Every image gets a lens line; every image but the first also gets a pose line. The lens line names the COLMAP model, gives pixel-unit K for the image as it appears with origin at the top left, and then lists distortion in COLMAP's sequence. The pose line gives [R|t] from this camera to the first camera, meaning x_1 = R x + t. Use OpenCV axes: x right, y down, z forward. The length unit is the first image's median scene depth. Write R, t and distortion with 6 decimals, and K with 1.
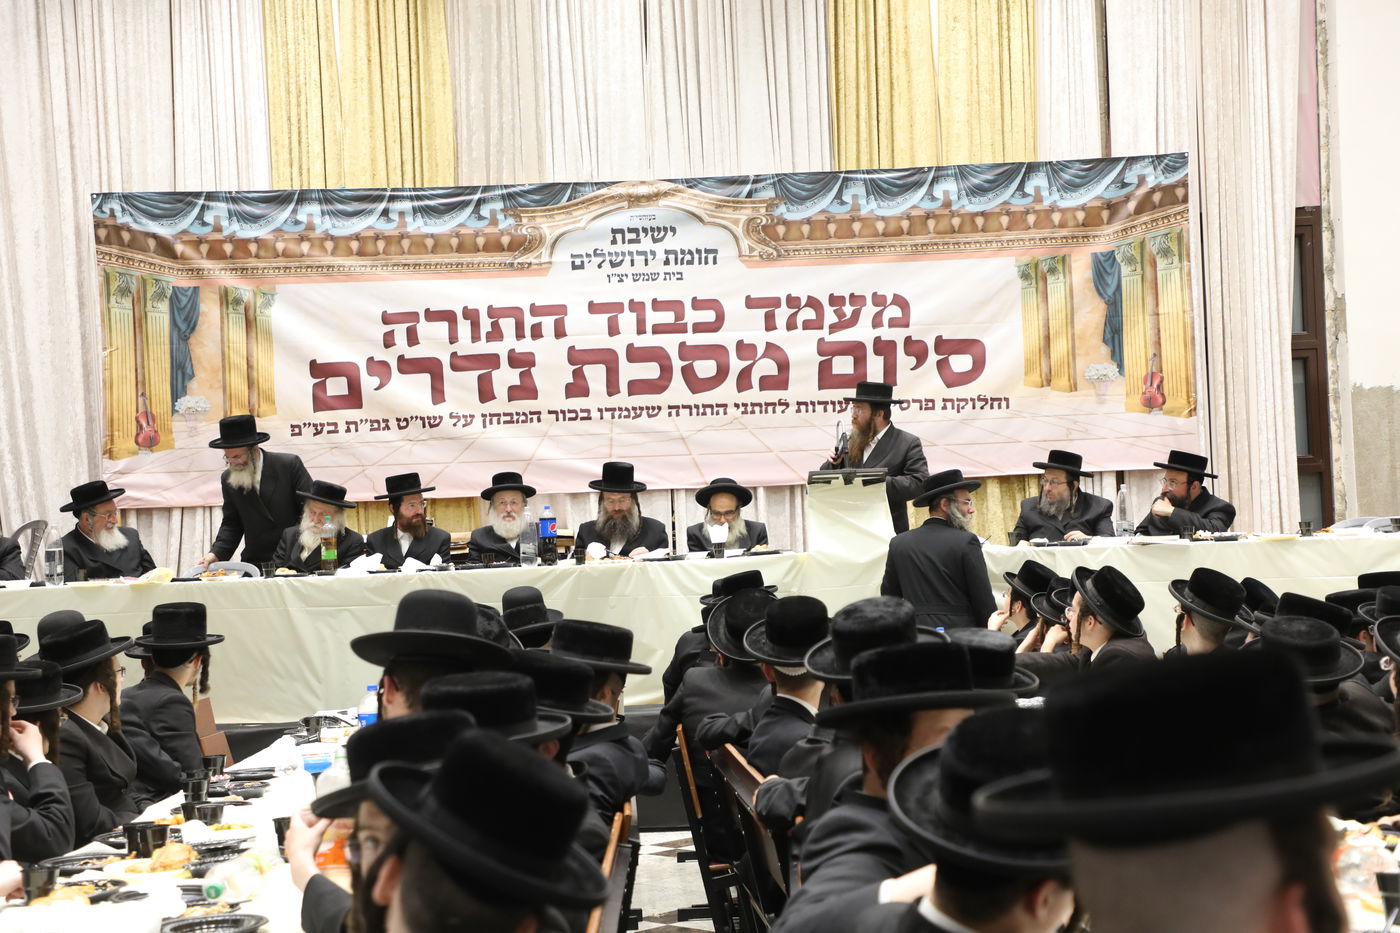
lens RADIAL K [[2056.3, 0, 700.0], [0, 2056.3, 466.5], [0, 0, 1]] dist [0.229290, 0.103201]
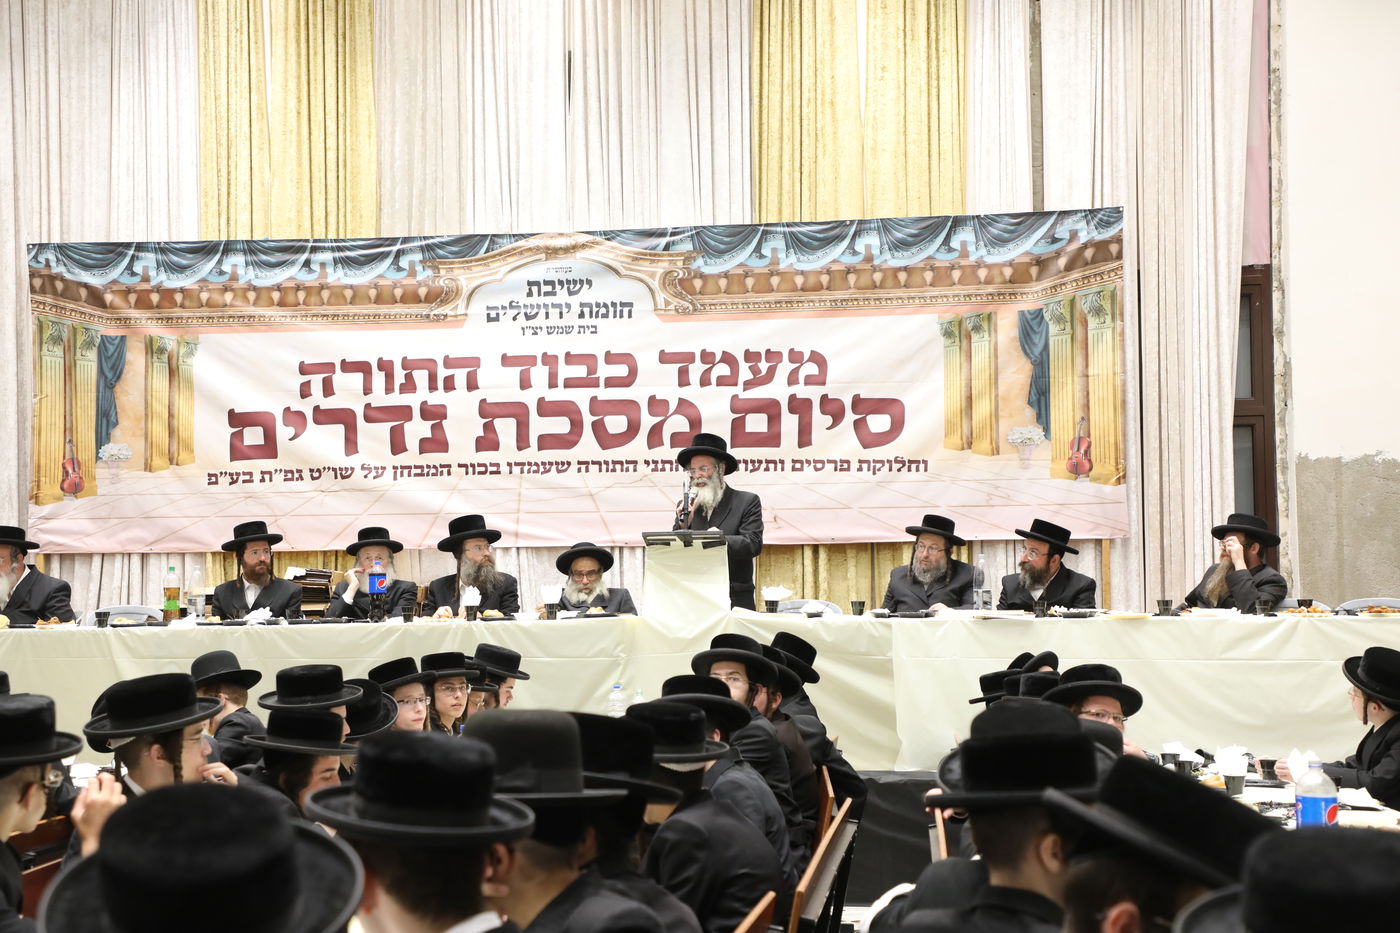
lens RADIAL K [[2056.3, 0, 700.0], [0, 2056.3, 466.5], [0, 0, 1]] dist [0.229290, 0.103201]
pose [[0.988935, 0.019646, -0.147039, 0.185242], [-0.023302, 0.999460, -0.023178, -0.005706], [0.146505, 0.026348, 0.988859, 0.039418]]
